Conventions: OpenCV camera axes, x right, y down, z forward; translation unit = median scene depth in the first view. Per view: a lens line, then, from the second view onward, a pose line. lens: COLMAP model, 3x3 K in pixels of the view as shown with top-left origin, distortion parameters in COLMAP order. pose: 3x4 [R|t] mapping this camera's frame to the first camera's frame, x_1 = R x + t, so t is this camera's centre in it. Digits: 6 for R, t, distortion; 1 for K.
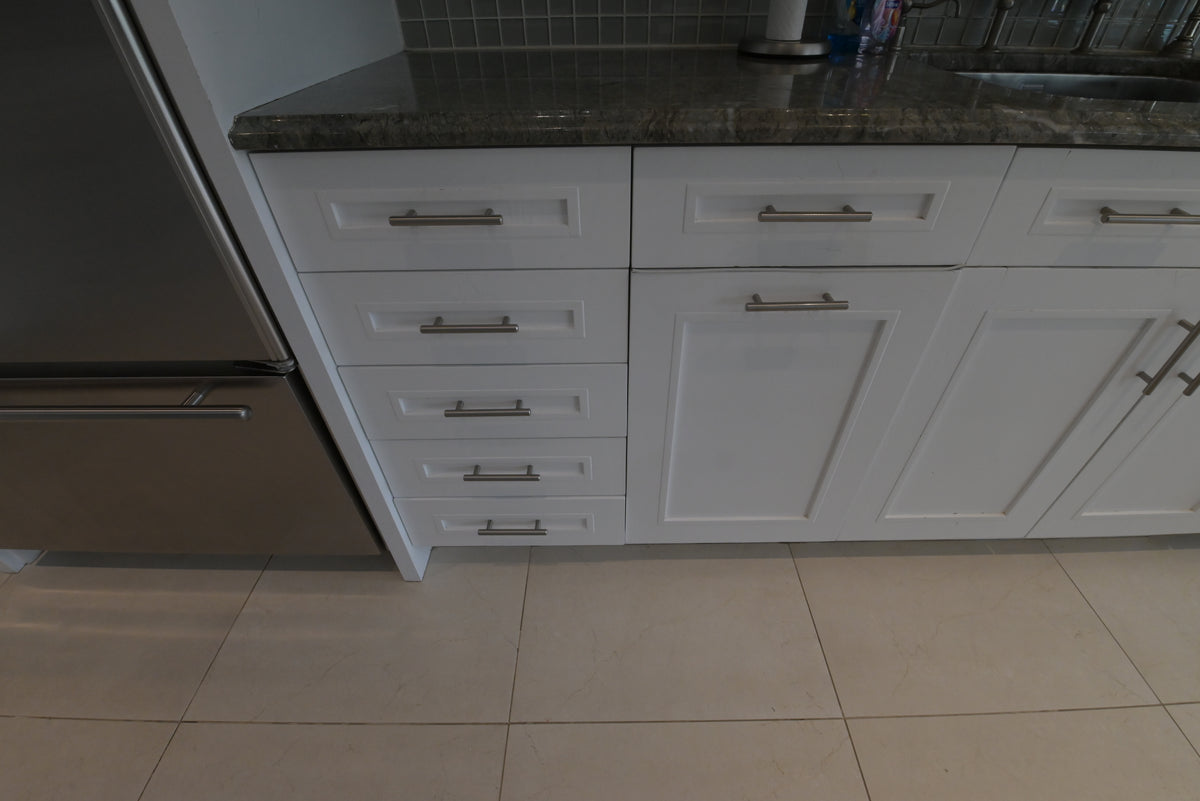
lens RADIAL K [[511.2, 0, 609.1], [0, 511.2, 393.9], [0, 0, 1]] dist [-0.019103, -0.003080]
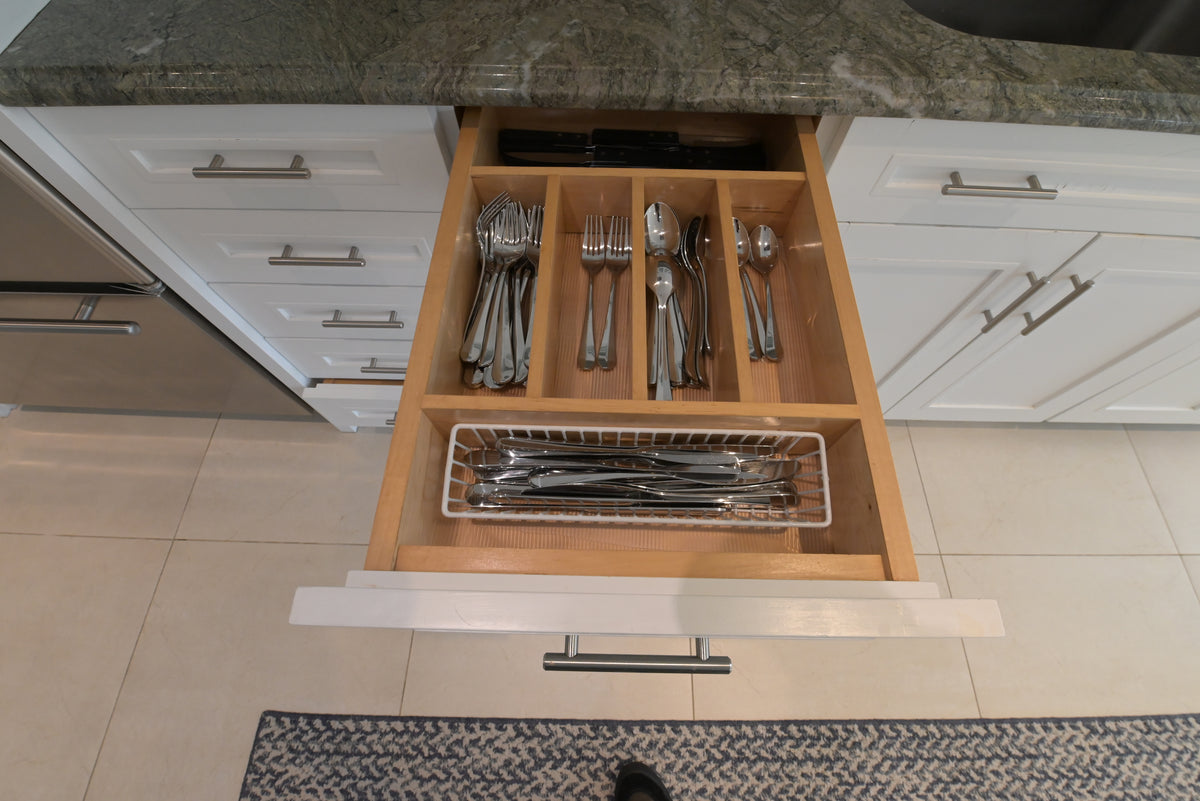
lens RADIAL K [[511.2, 0, 609.1], [0, 511.2, 393.9], [0, 0, 1]] dist [-0.019103, -0.003080]
pose [[0.999559, 0.028936, 0.006712, 0.307264], [-0.029121, 0.910075, 0.413420, -0.319311], [0.005855, -0.413433, 0.910516, -0.029949]]
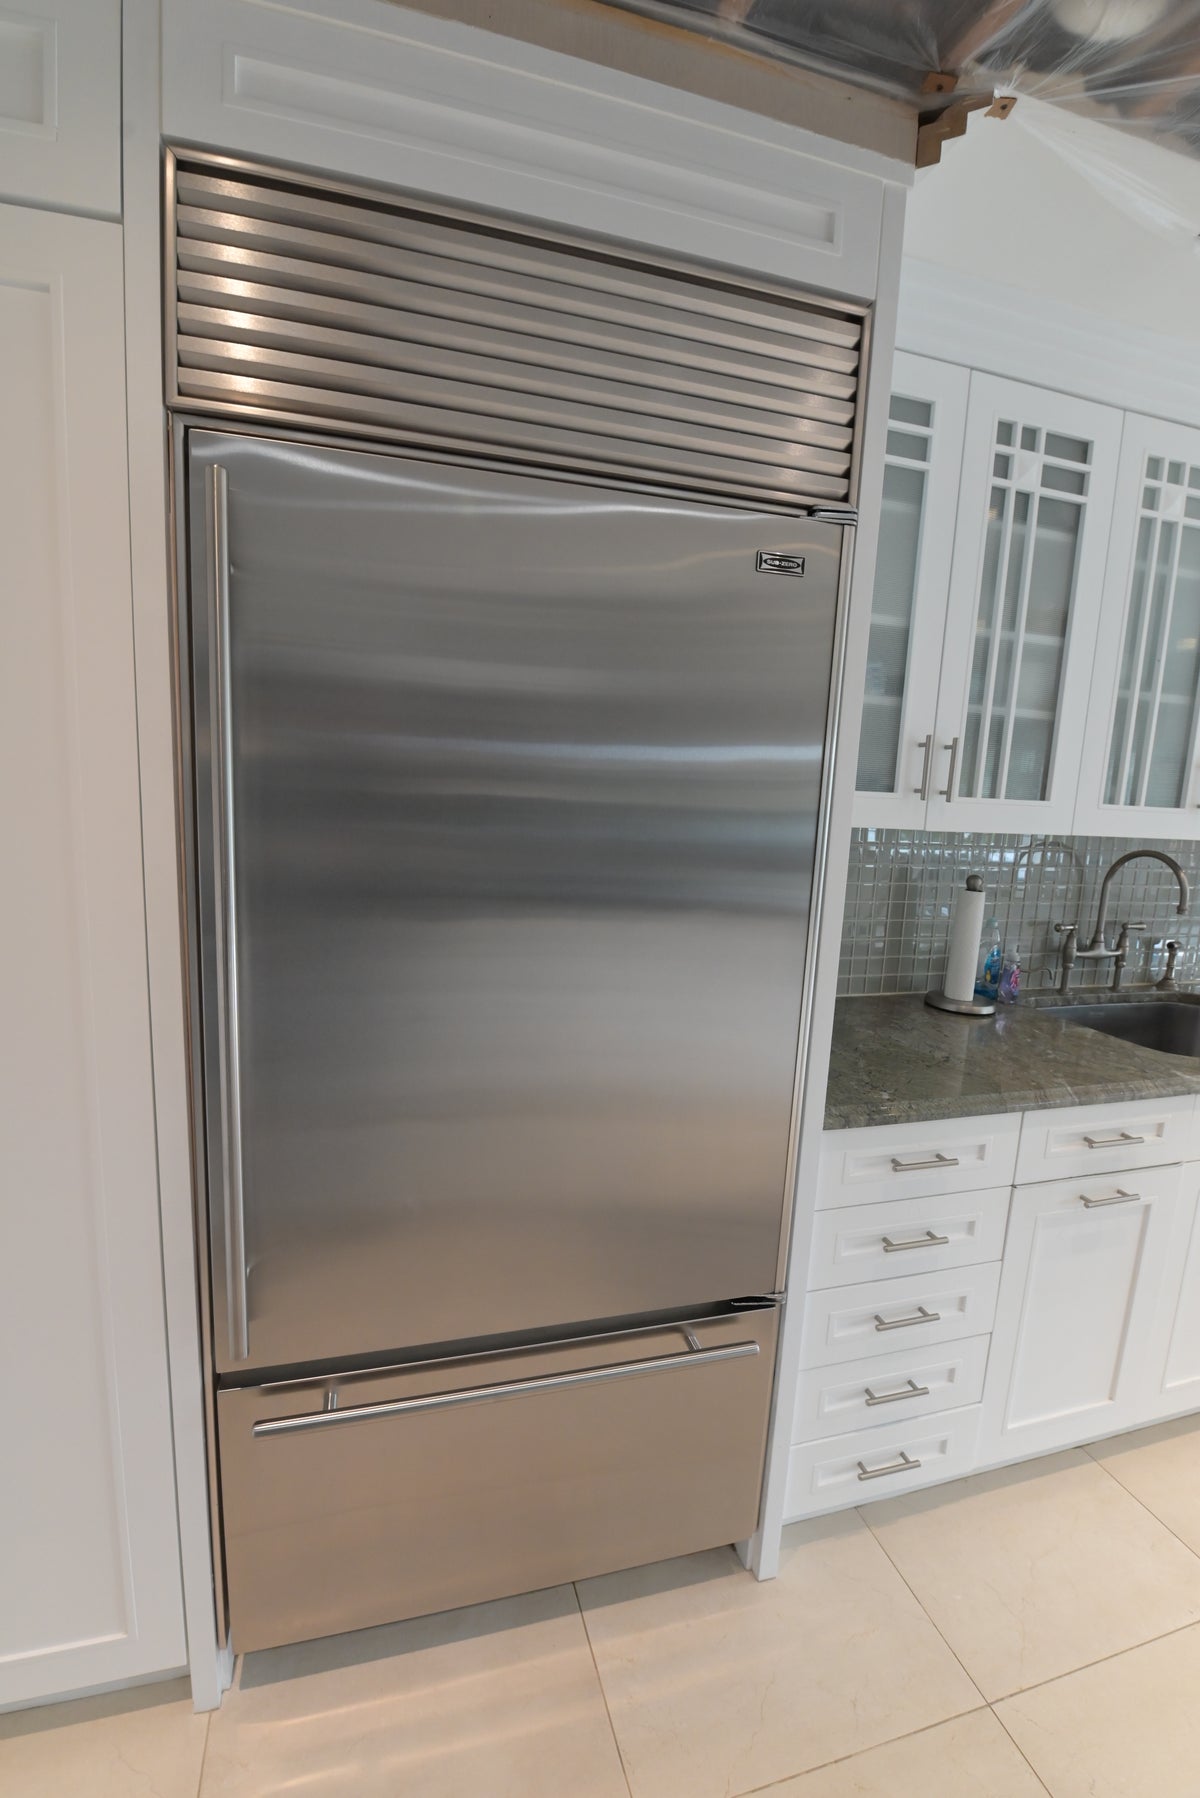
lens RADIAL K [[766.0, 0, 591.4], [0, 766.0, 896.9], [0, 0, 1]] dist [-0.019103, -0.003080]
pose [[0.961509, 0.015624, 0.274329, -1.585801], [0.127954, 0.858067, -0.497343, -0.031154], [-0.243163, 0.513301, 0.823040, -0.826660]]
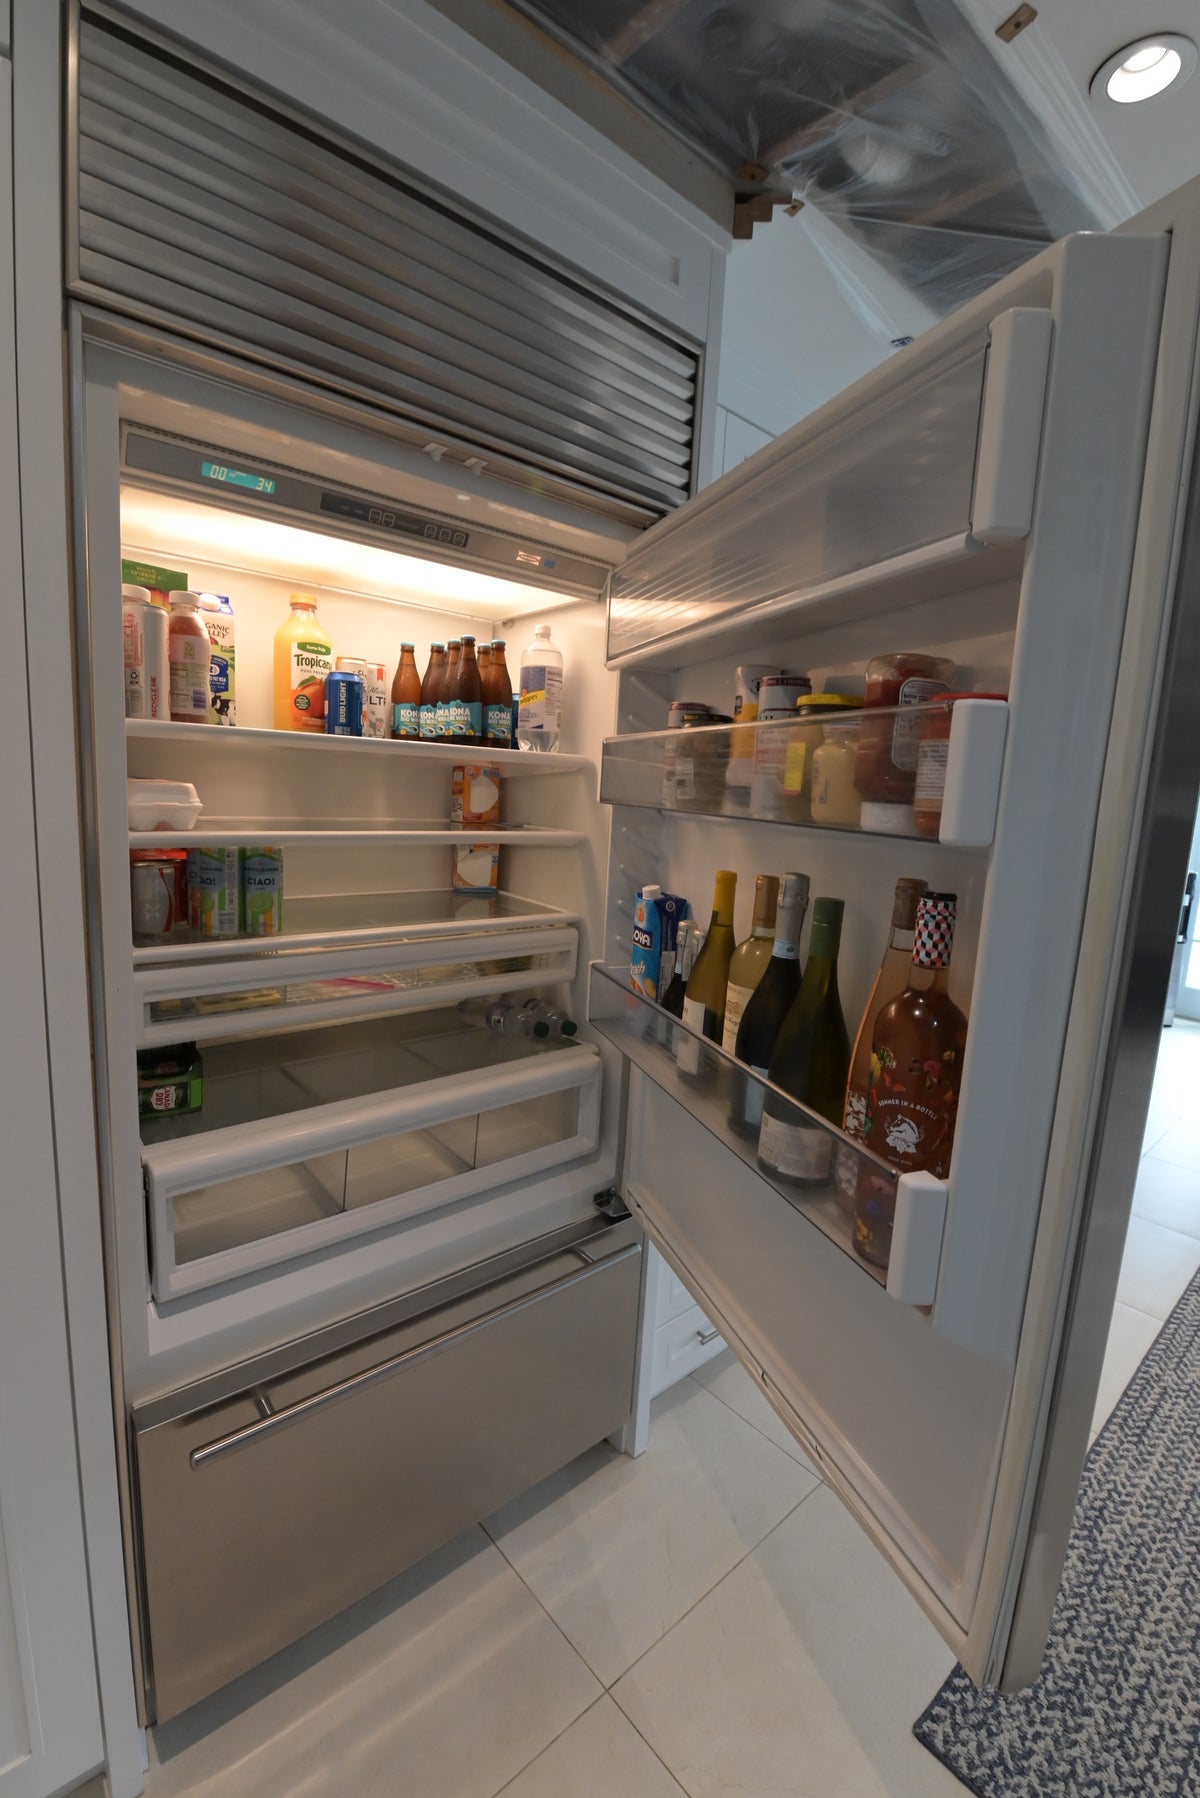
lens RADIAL K [[766.0, 0, 591.4], [0, 766.0, 896.9], [0, 0, 1]] dist [-0.019103, -0.003080]
pose [[0.759366, -0.045856, 0.649046, -2.067174], [0.370201, 0.850771, -0.373016, -0.043833], [-0.535084, 0.523533, 0.663022, -0.696267]]
